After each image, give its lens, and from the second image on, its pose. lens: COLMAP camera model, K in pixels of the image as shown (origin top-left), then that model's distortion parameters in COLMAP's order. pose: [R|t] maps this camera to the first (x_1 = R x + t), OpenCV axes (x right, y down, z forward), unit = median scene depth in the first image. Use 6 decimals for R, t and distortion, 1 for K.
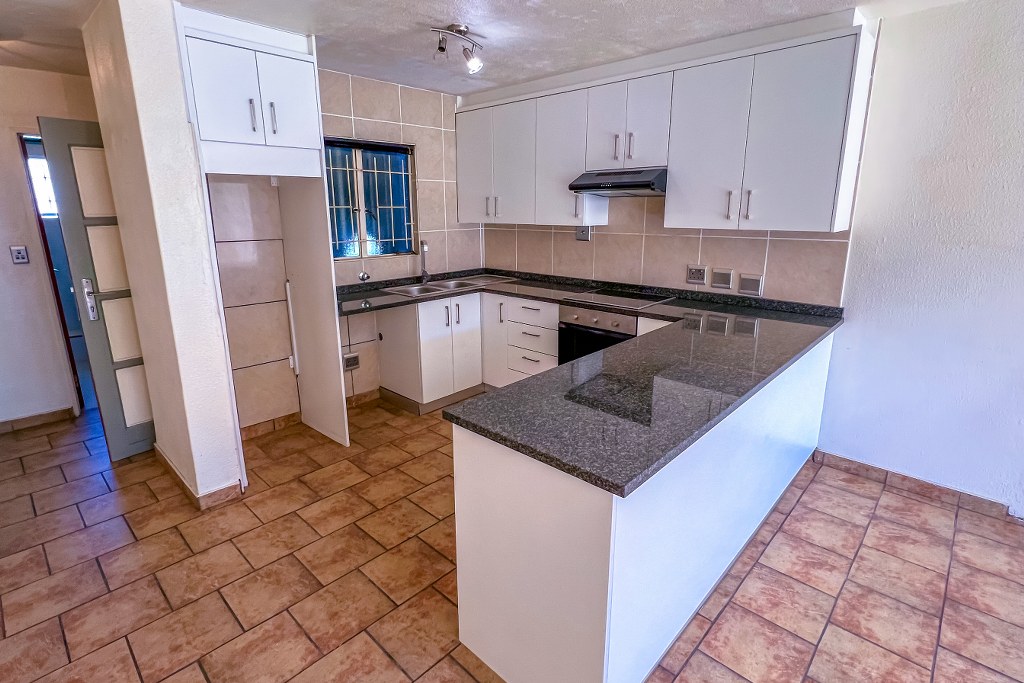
lens RADIAL K [[504.2, 0, 511.8], [0, 504.2, 324.3], [0, 0, 1]] dist [-0.000862, 0.000703]
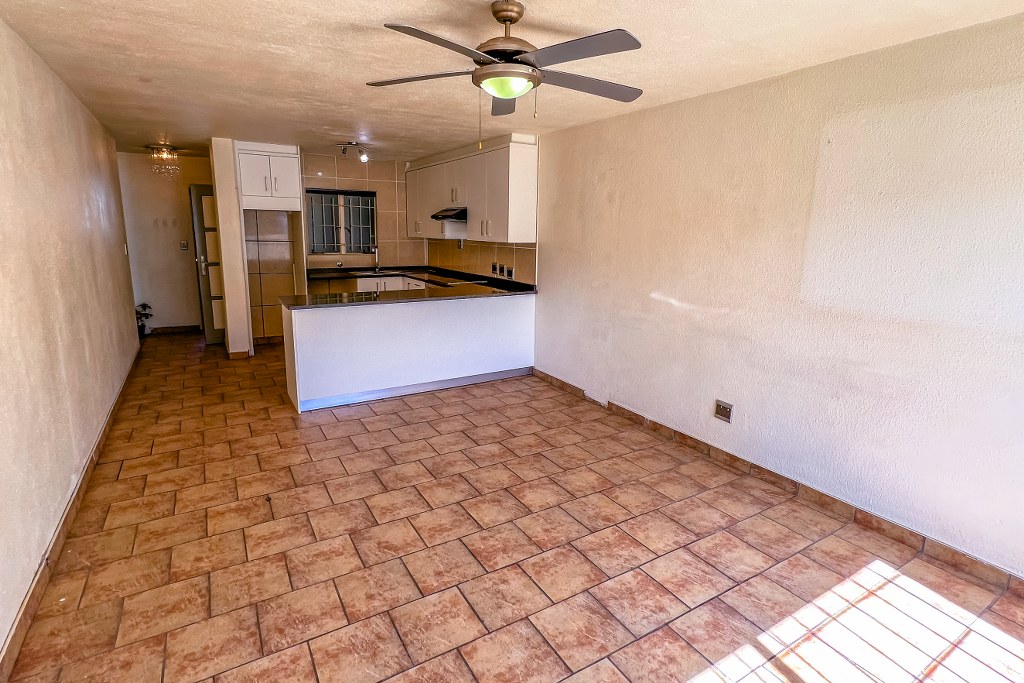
lens RADIAL K [[504.2, 0, 511.8], [0, 504.2, 324.3], [0, 0, 1]] dist [-0.000862, 0.000703]
pose [[0.965853, 0.069551, -0.249582, 0.978944], [-0.081175, 0.996029, -0.036572, 0.171779], [0.246047, 0.055583, 0.967663, -0.737106]]
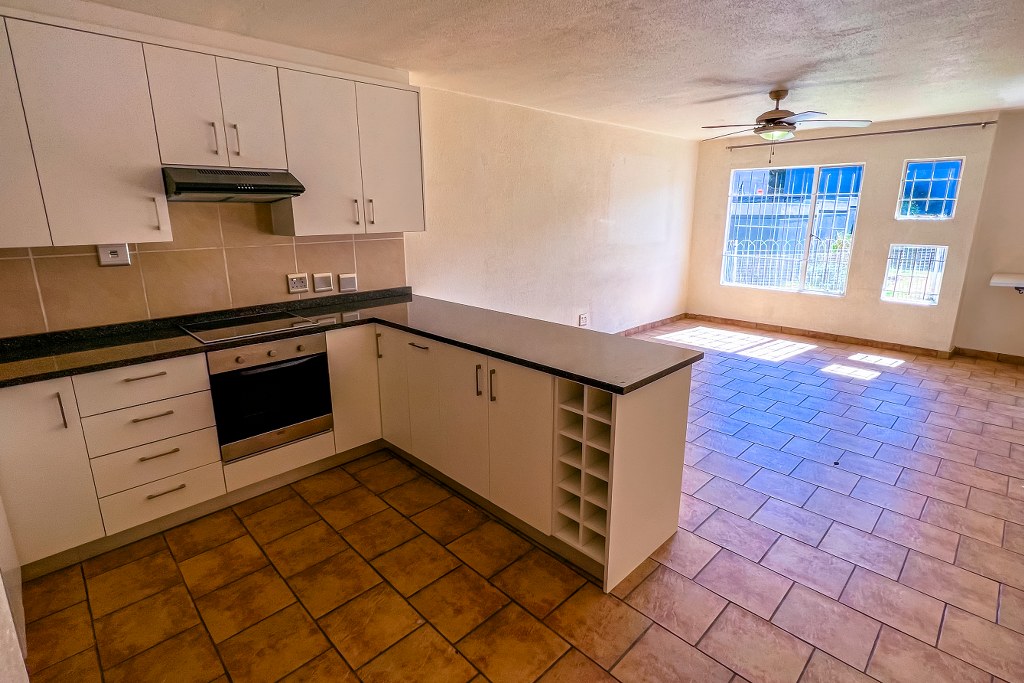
lens RADIAL K [[504.2, 0, 511.8], [0, 504.2, 324.3], [0, 0, 1]] dist [-0.000862, 0.000703]
pose [[0.029221, -0.214038, 0.976388, -0.662564], [0.237412, 0.950339, 0.201223, -0.135683], [-0.970969, 0.225926, 0.078585, 0.602504]]
